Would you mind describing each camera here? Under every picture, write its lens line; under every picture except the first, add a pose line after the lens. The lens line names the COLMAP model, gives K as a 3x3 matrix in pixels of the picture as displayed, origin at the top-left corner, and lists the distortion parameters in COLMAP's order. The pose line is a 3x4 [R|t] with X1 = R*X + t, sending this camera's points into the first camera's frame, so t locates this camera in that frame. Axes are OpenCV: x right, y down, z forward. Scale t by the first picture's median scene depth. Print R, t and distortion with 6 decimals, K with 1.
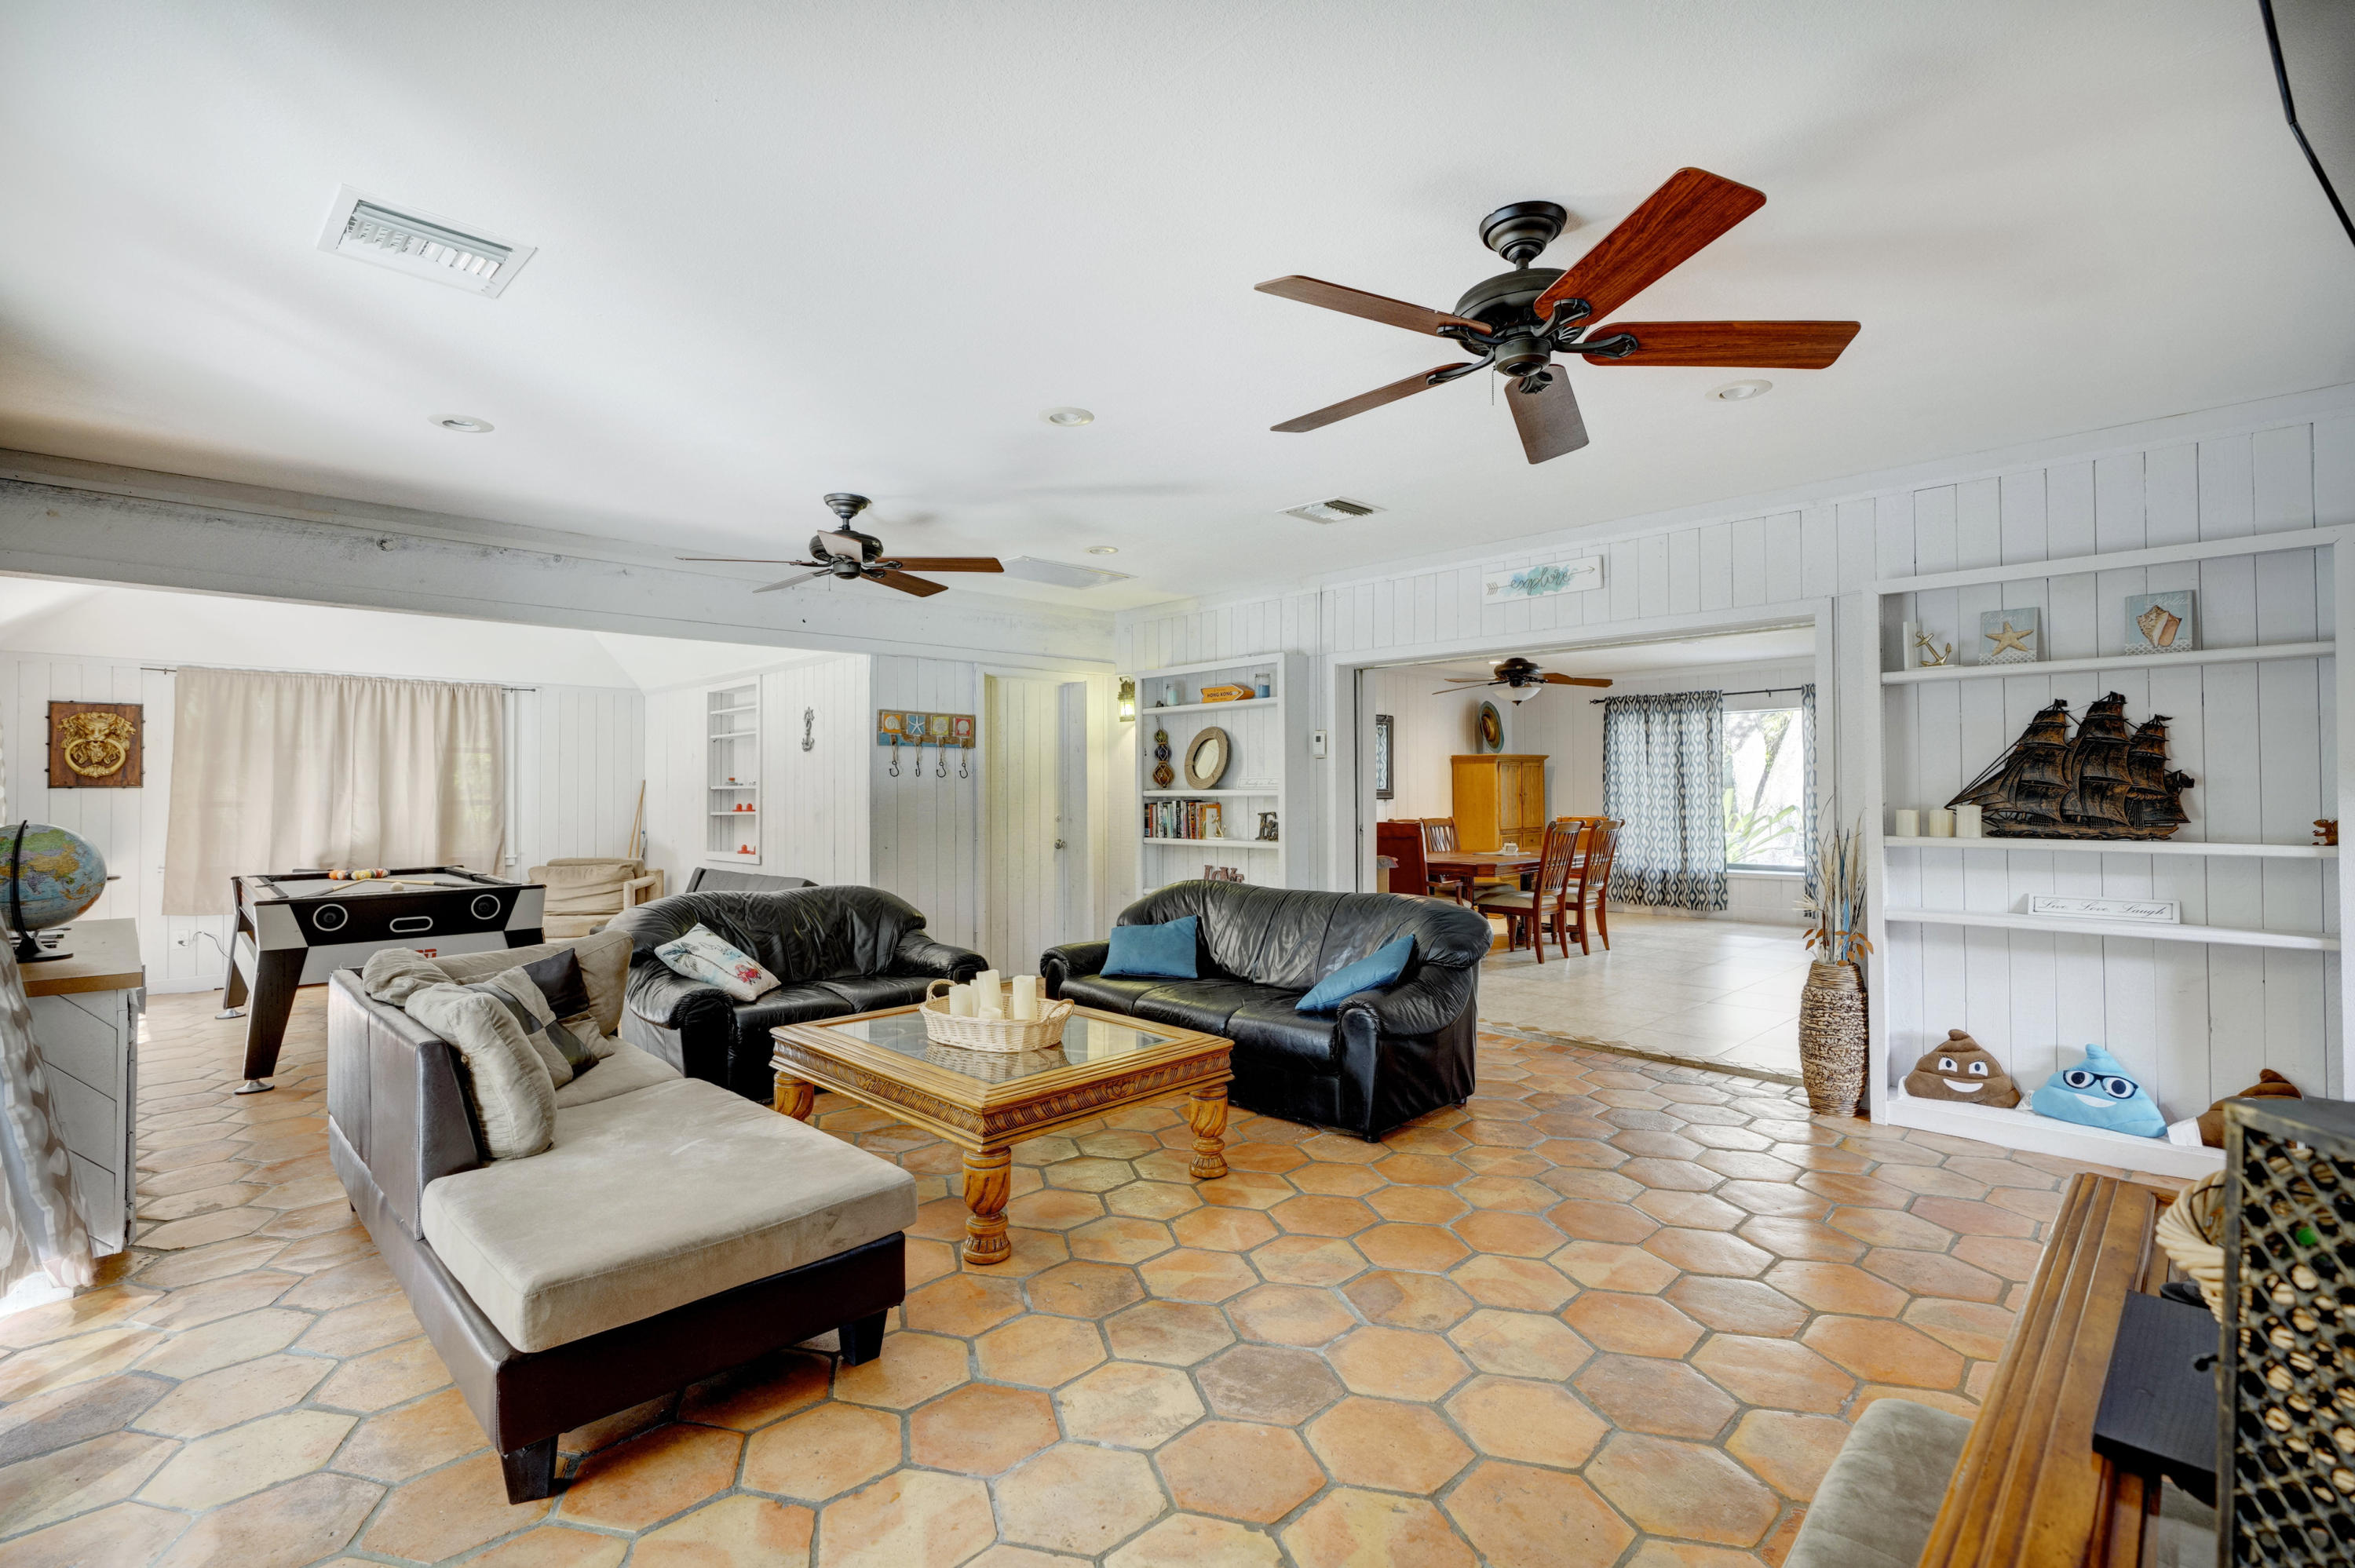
lens RADIAL K [[1071.7, 0, 1178.0], [0, 1071.7, 777.4], [0, 0, 1]] dist [-0.011291, 0.004723]
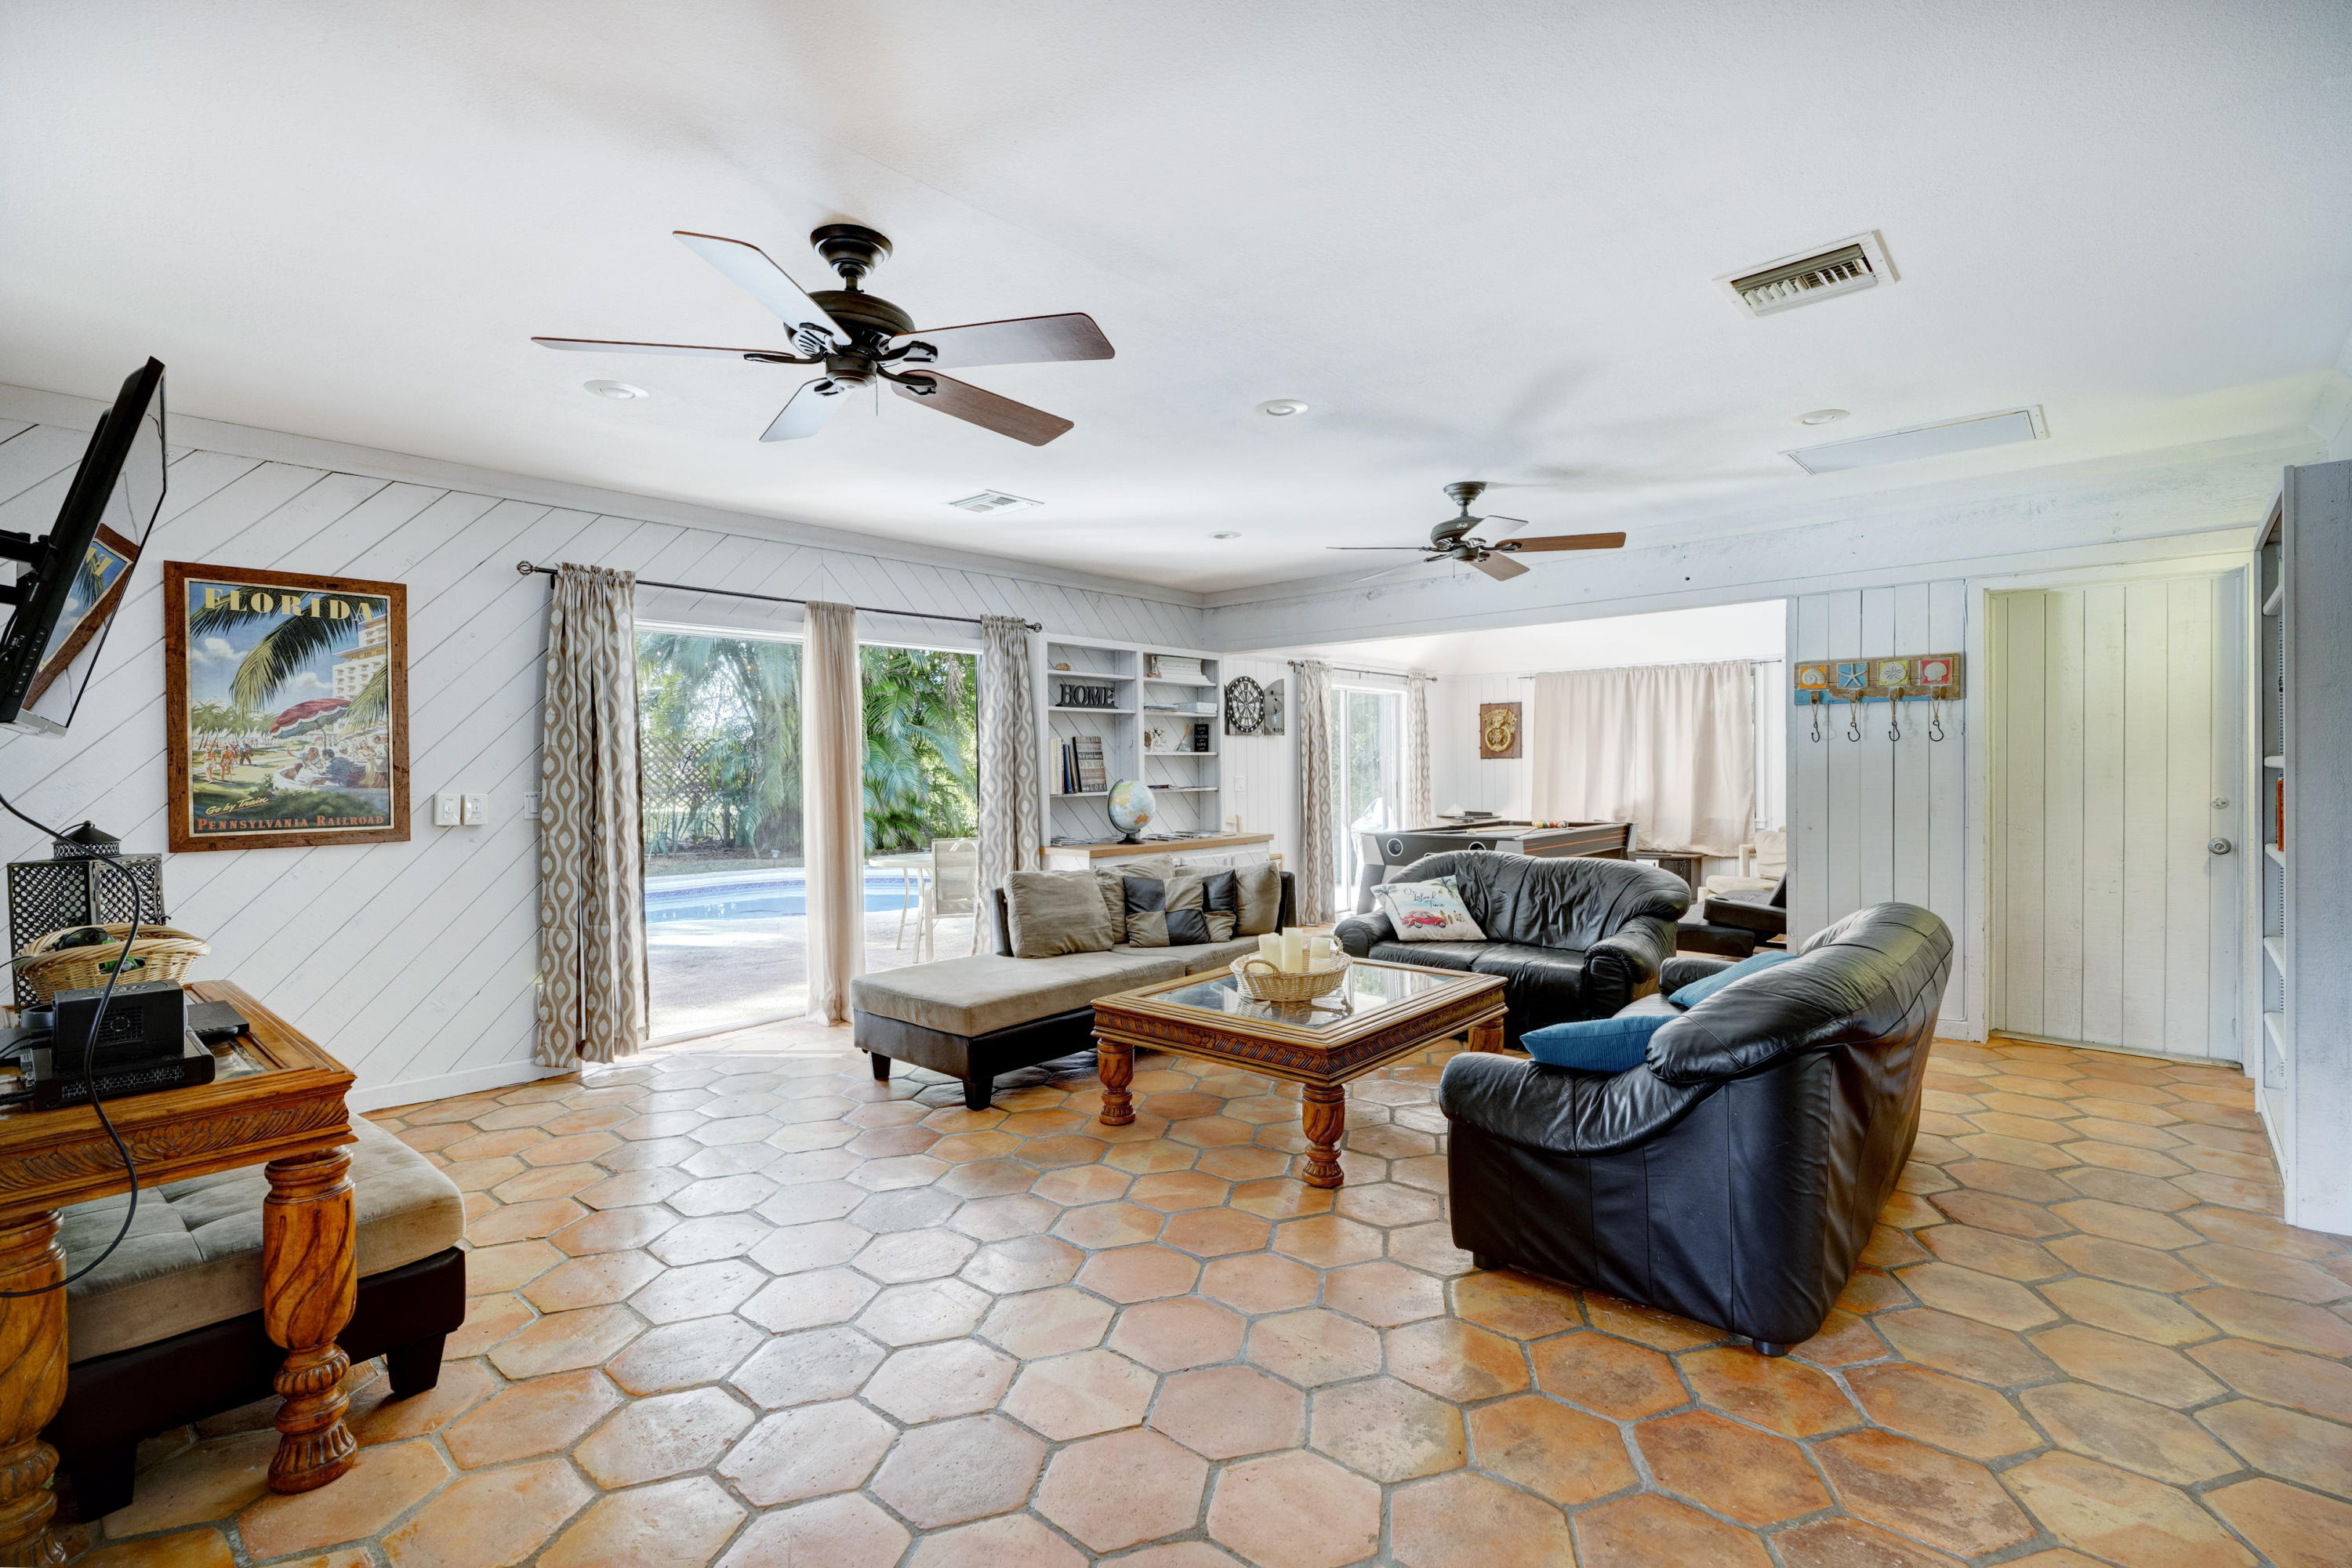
lens RADIAL K [[1076.2, 0, 1172.4], [0, 1076.2, 770.1], [0, 0, 1]] dist [-0.002681, 0.000005]
pose [[0.057121, 0.007239, -0.998341, 0.410407], [0.021650, 0.999730, 0.008488, 0.002295], [0.998132, -0.022099, 0.056949, 0.358371]]
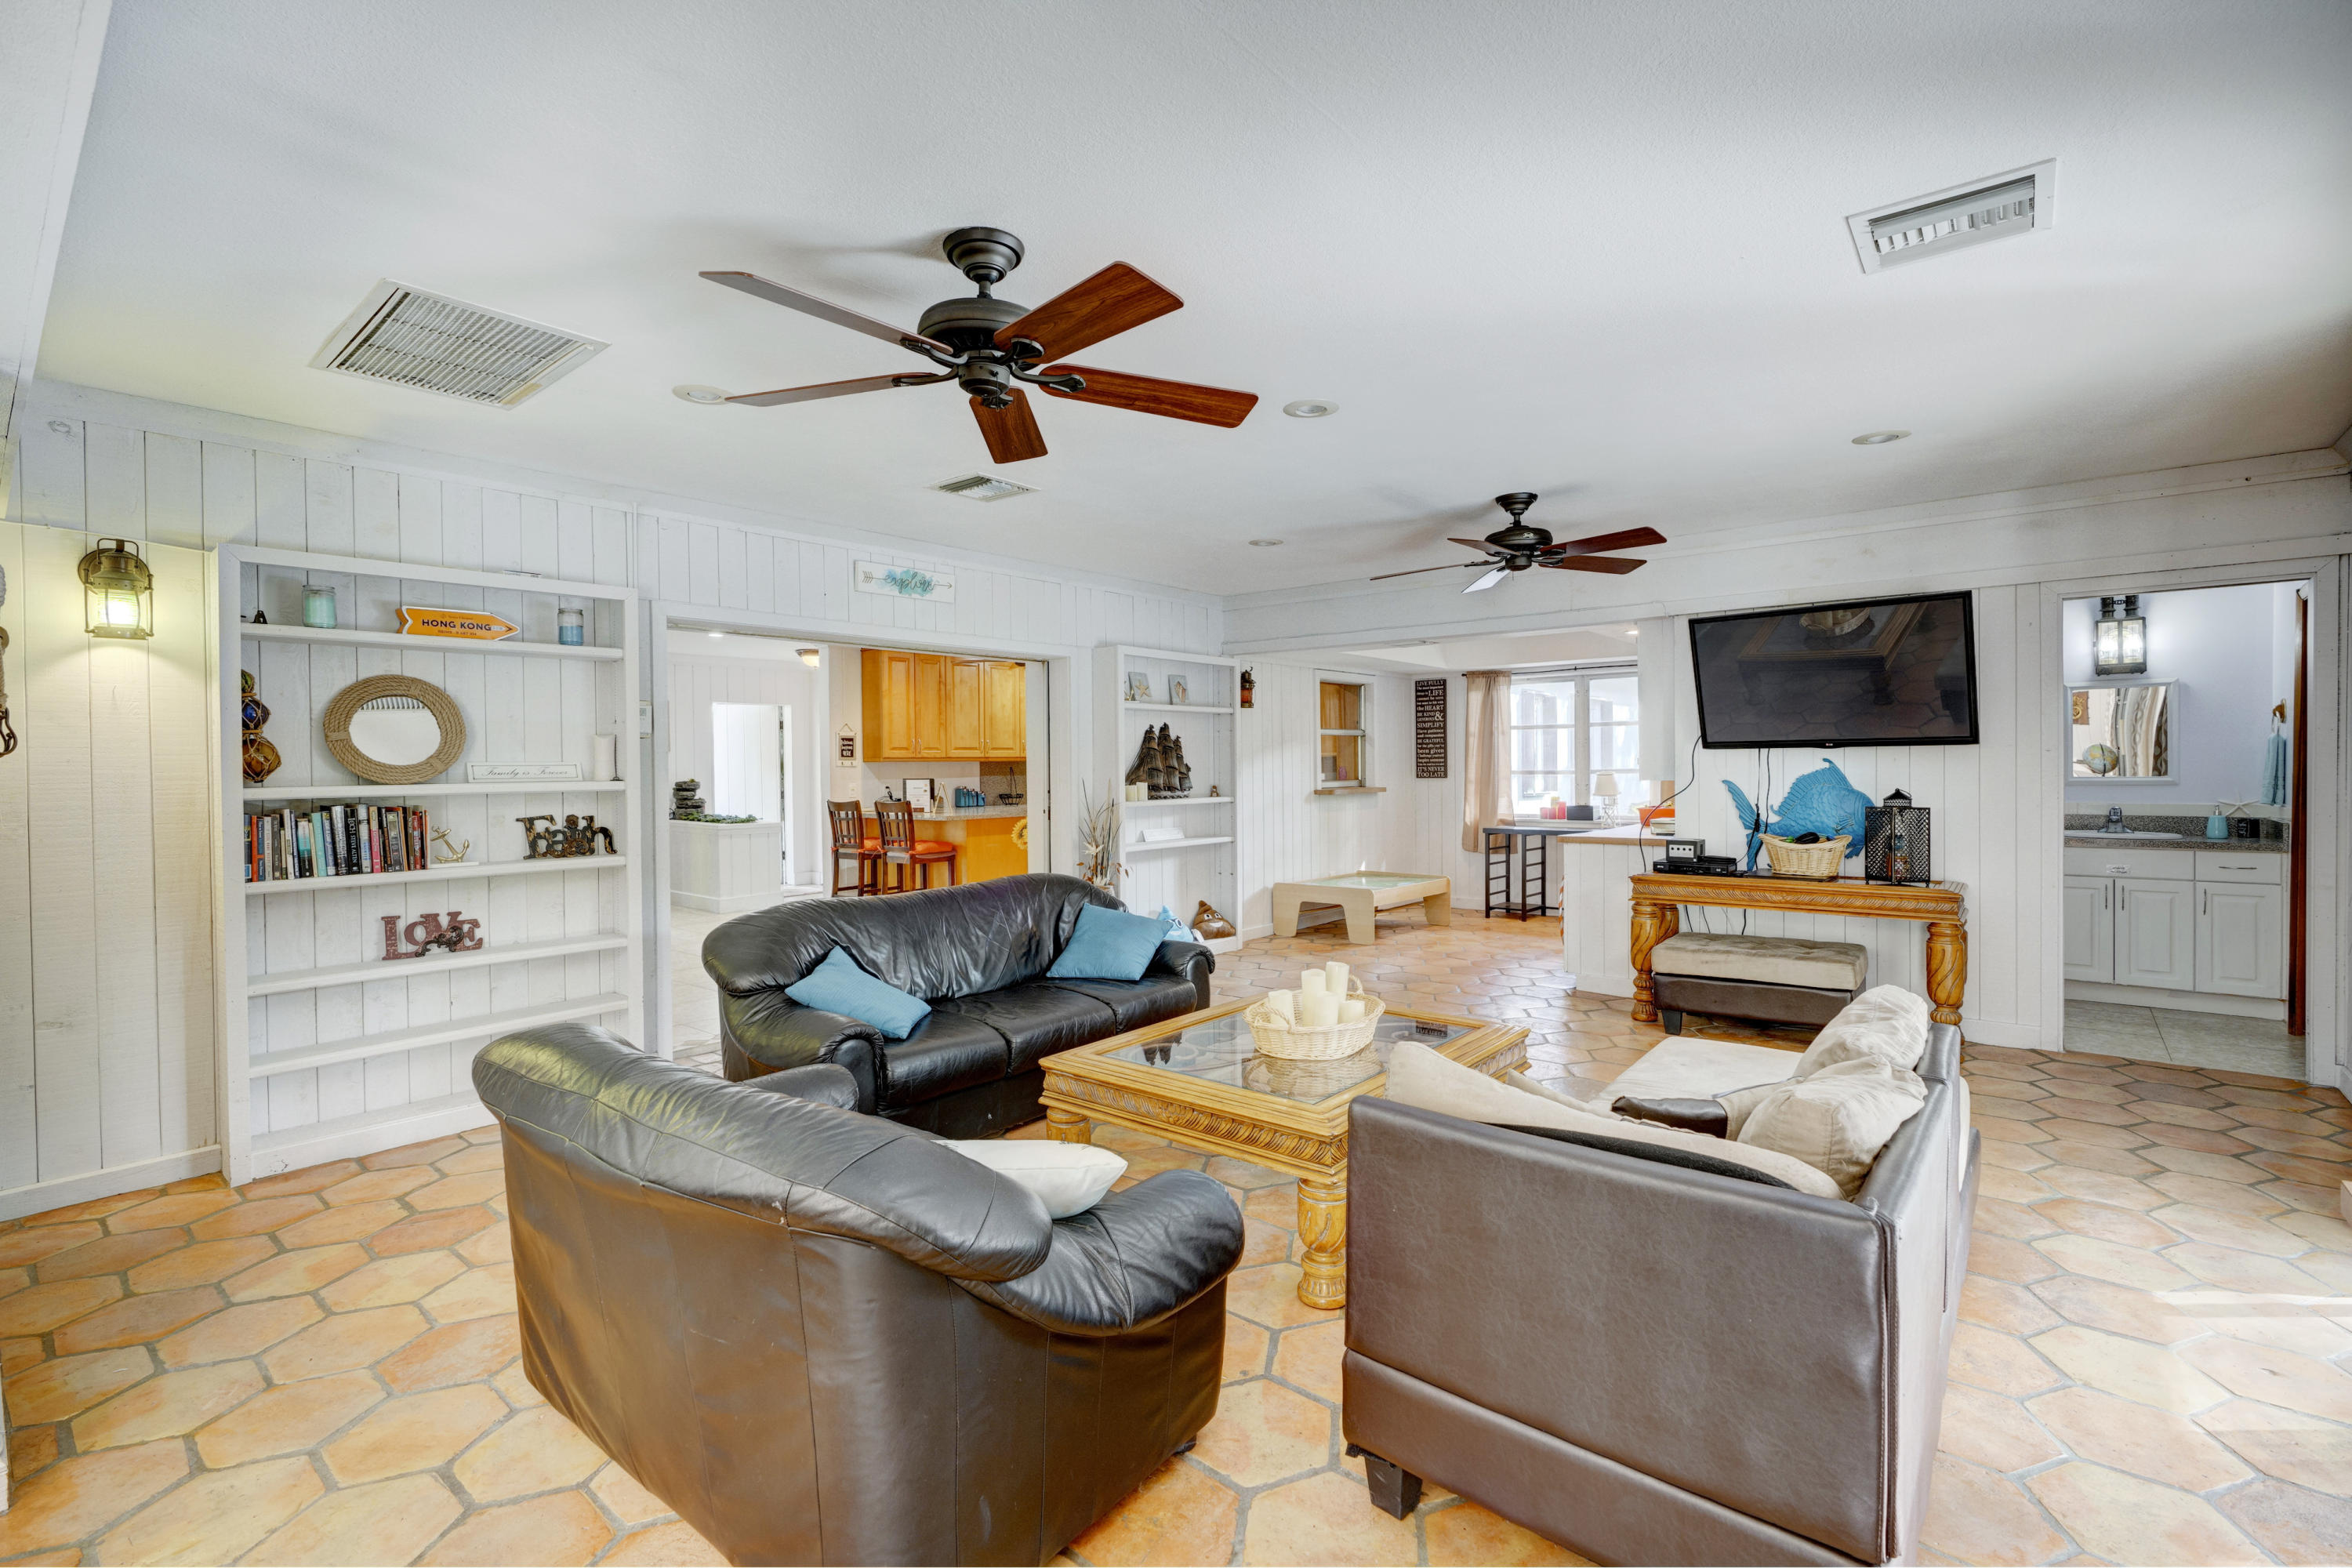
lens RADIAL K [[1051.7, 0, 1170.8], [0, 1051.7, 773.6], [0, 0, 1]] dist [-0.010518, 0.001586]
pose [[-0.088244, -0.004568, 0.996088, -0.475030], [-0.001251, 0.999989, 0.004475, 0.002257], [-0.996098, -0.000852, -0.088249, 0.532765]]
